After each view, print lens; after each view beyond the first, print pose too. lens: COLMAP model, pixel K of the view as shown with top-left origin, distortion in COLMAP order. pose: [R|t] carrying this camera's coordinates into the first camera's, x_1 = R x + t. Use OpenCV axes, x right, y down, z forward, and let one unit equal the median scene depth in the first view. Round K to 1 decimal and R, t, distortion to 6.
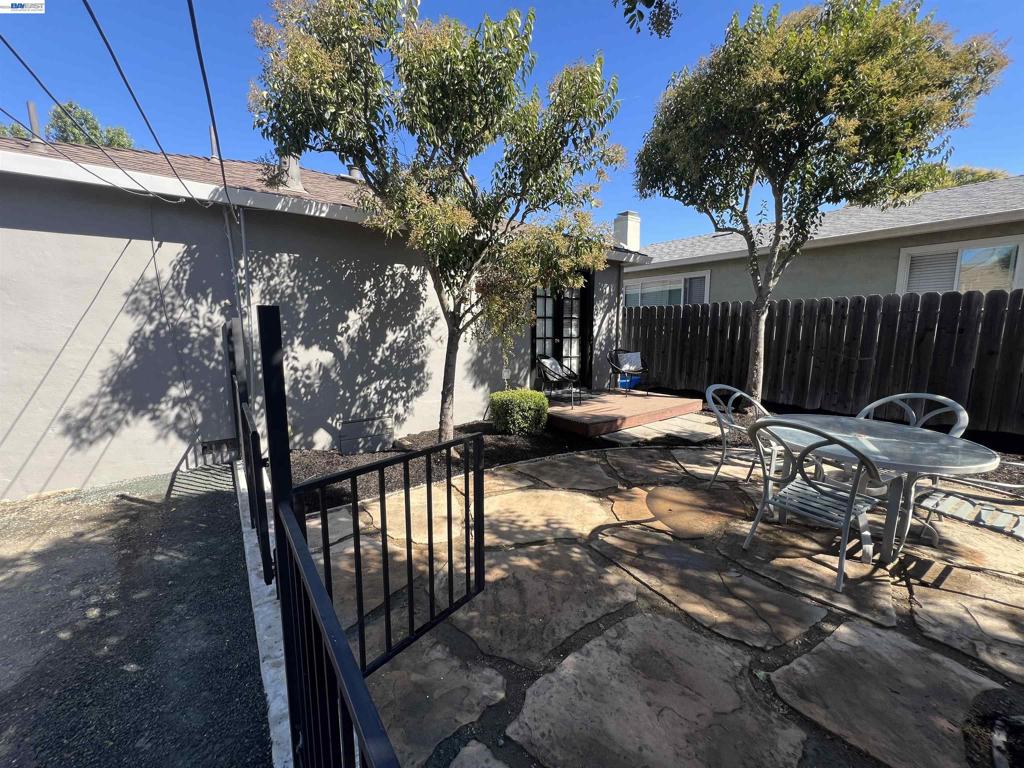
lens RADIAL K [[409.0, 0, 512.0], [0, 409.0, 384.0], [0, 0, 1]] dist [0.000576, 0.000036]
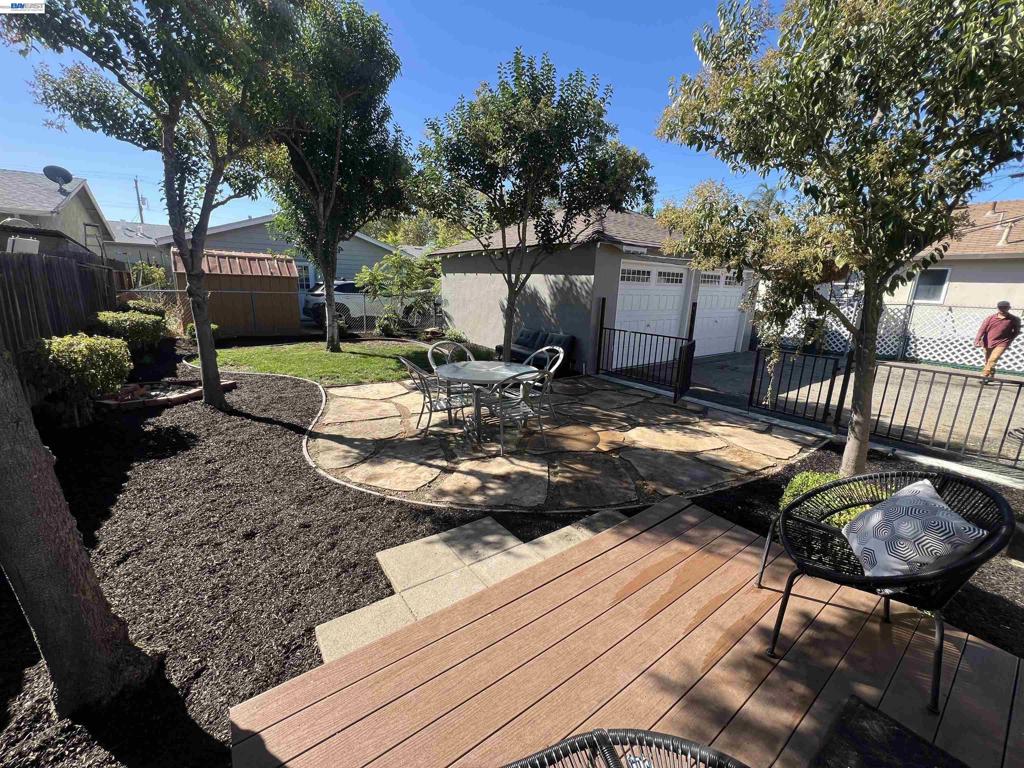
lens RADIAL K [[409.0, 0, 512.0], [0, 409.0, 384.0], [0, 0, 1]] dist [0.000576, 0.000036]
pose [[-0.999570, -0.028770, -0.005722, 0.457587], [-0.028865, 0.930010, 0.366399, -0.274214], [-0.005220, 0.366407, -0.930440, 1.588285]]
